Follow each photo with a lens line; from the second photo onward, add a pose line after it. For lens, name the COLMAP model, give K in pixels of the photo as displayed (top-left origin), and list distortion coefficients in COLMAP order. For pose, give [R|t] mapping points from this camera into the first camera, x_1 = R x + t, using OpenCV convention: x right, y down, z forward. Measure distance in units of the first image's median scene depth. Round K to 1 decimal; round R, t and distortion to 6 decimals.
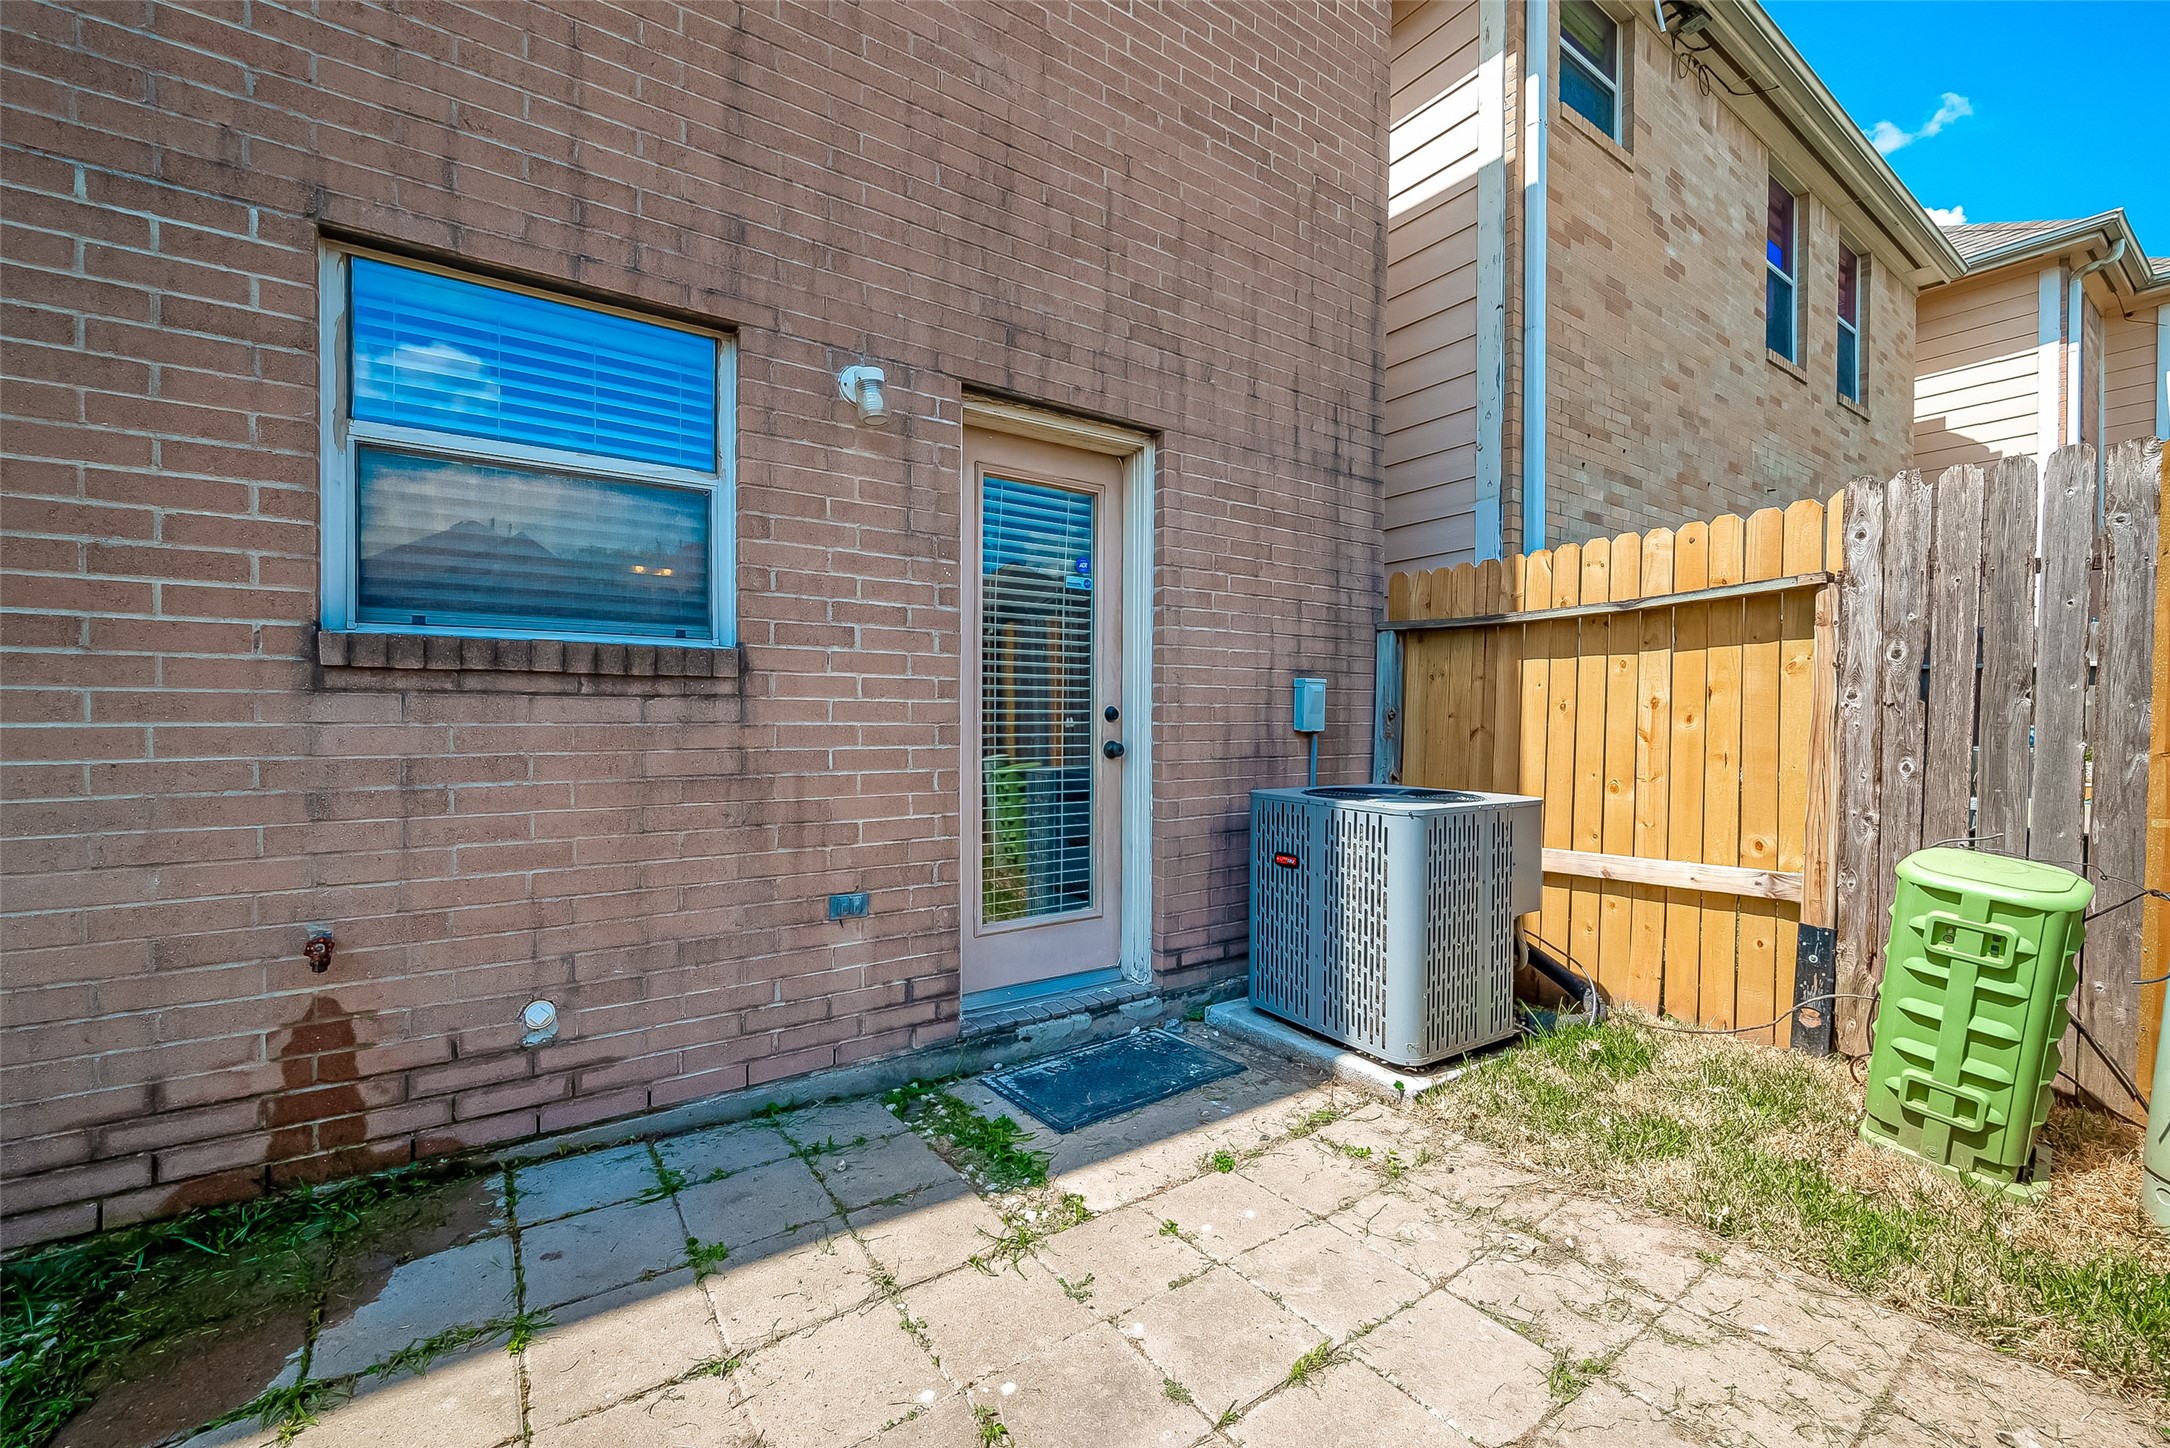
lens RADIAL K [[870.4, 0, 1082.2], [0, 870.4, 724.8], [0, 0, 1]] dist [-0.000770, 0.001435]
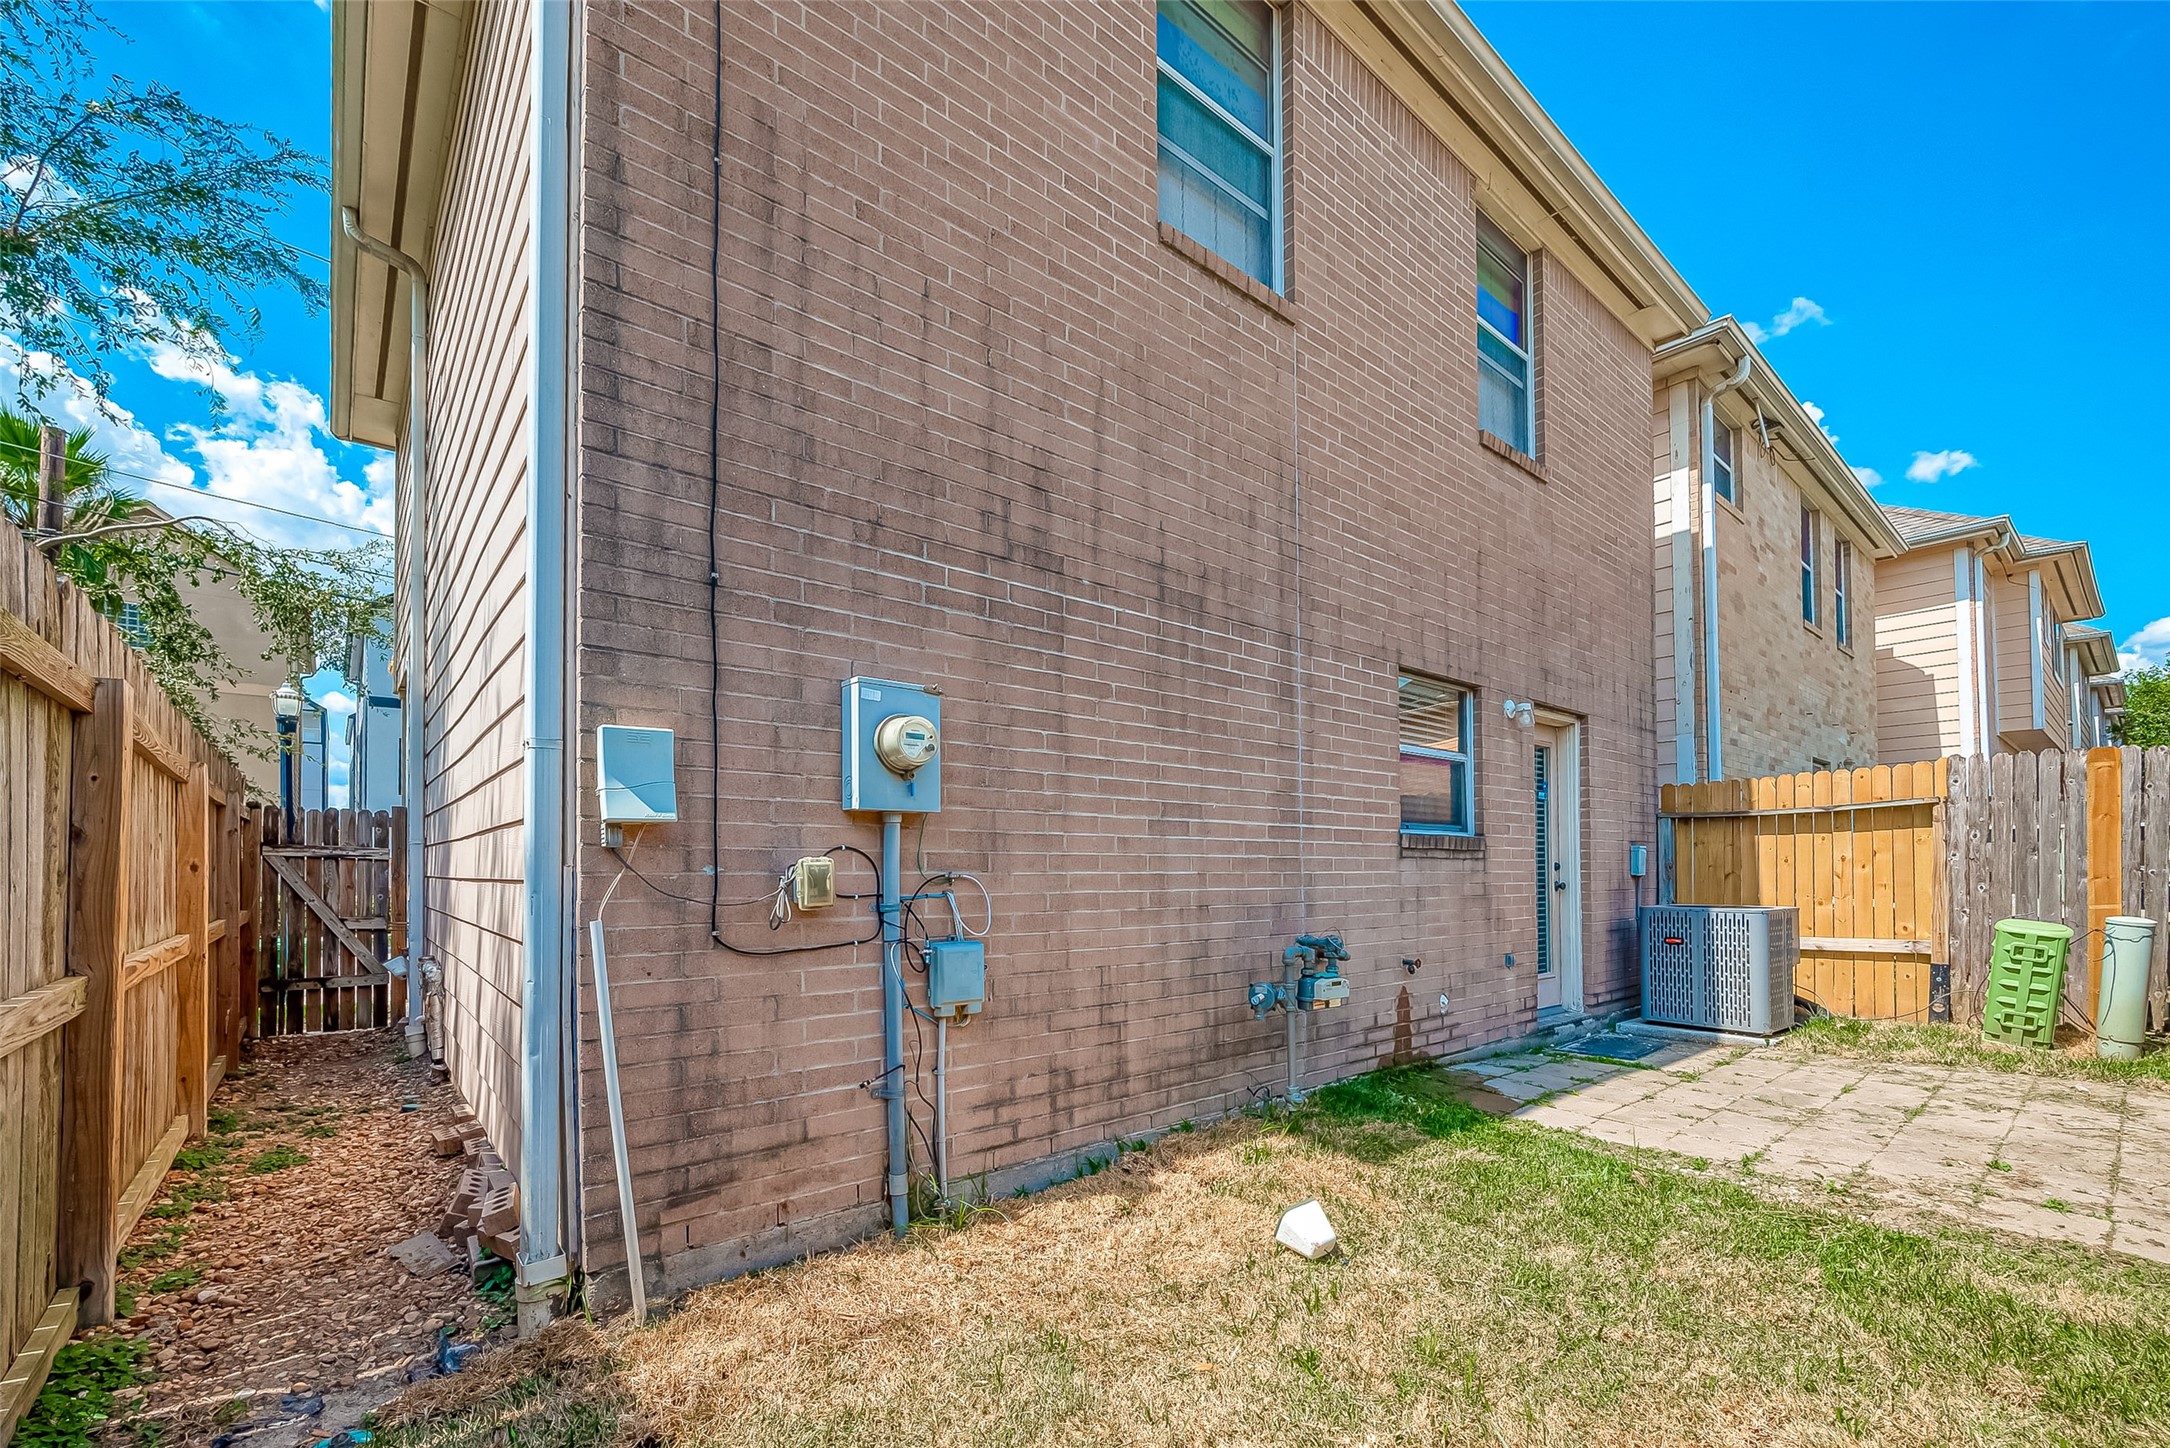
lens RADIAL K [[870.4, 0, 1097.3], [0, 870.4, 855.0], [0, 0, 1]] dist [-0.000770, 0.001435]
pose [[0.996812, -0.006526, 0.079521, -1.248474], [0.008885, 0.999530, -0.029349, 0.009959], [-0.079292, 0.029962, 0.996401, -0.873561]]
